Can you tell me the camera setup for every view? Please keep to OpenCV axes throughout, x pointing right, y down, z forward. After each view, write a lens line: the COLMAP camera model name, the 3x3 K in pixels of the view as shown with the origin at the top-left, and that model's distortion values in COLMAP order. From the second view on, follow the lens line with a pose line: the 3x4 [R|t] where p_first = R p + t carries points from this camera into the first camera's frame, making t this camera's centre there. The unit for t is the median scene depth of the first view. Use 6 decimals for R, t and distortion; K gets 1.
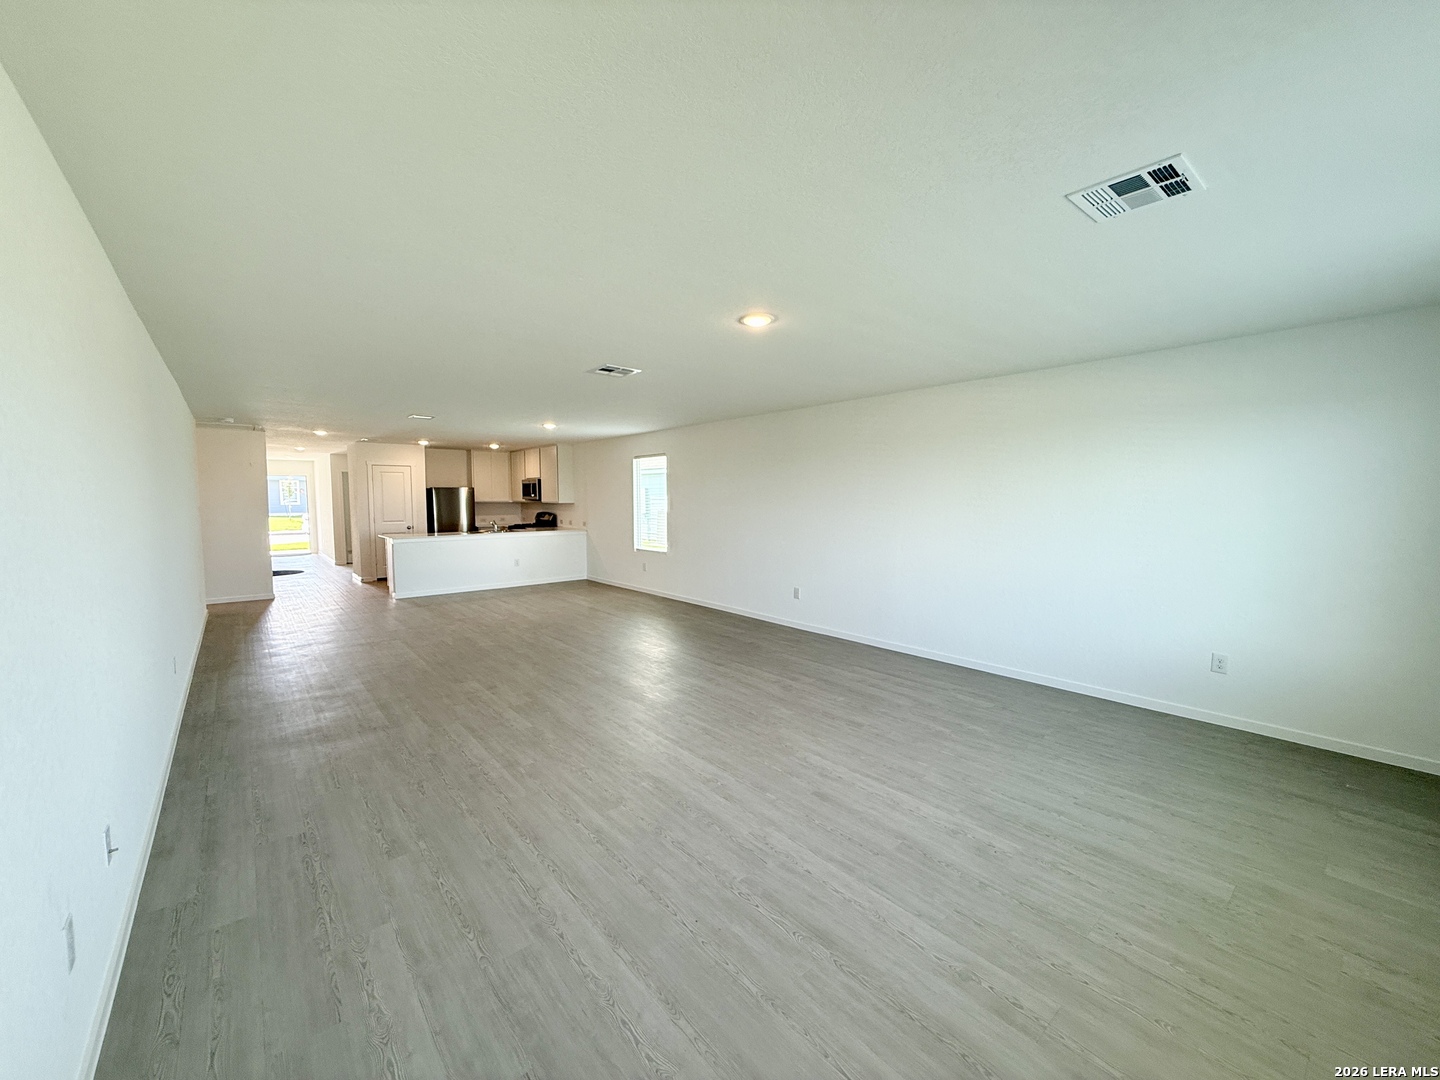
lens RADIAL K [[574.3, 0, 716.5], [0, 574.3, 540.0], [0, 0, 1]] dist [-0.000020, -0.000011]
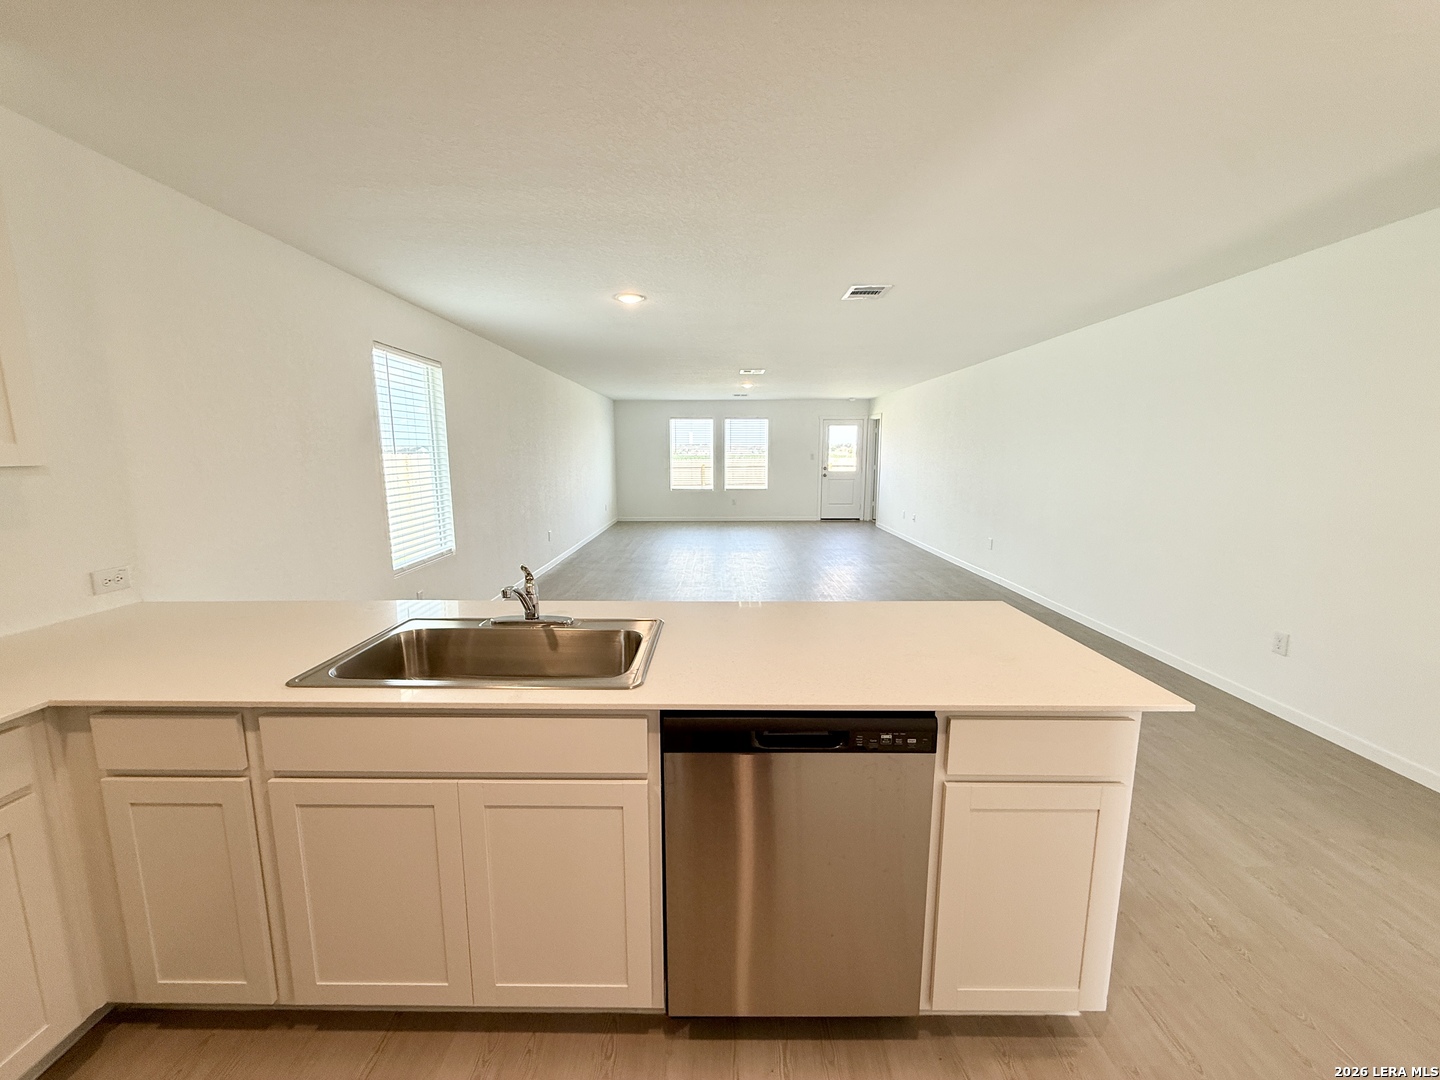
lens RADIAL K [[574.3, 0, 716.5], [0, 574.3, 540.0], [0, 0, 1]] dist [-0.000020, -0.000011]
pose [[-0.768268, -0.093890, 0.633205, -1.079936], [0.051795, 0.976824, 0.207685, -0.150707], [-0.638029, 0.192355, -0.745599, 2.162690]]
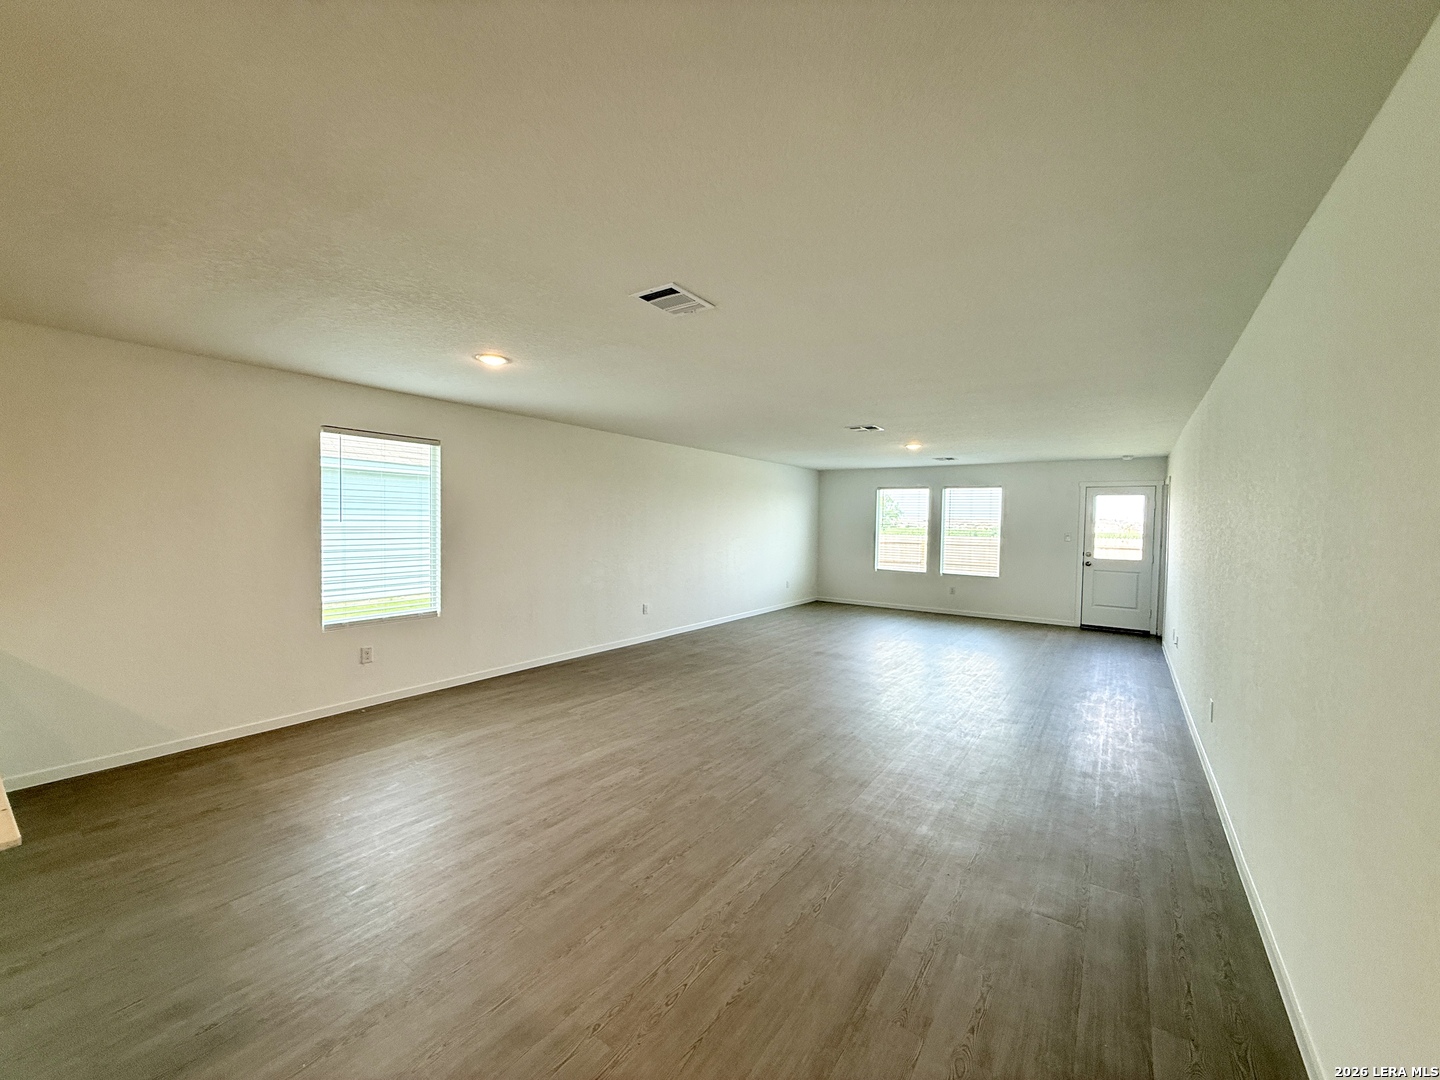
lens RADIAL K [[574.3, 0, 716.5], [0, 574.3, 540.0], [0, 0, 1]] dist [-0.000020, -0.000011]
pose [[-0.259459, -0.033409, 0.965176, -1.241179], [0.056238, 0.997183, 0.049635, -0.109711], [-0.964115, 0.067158, -0.256849, 1.519639]]
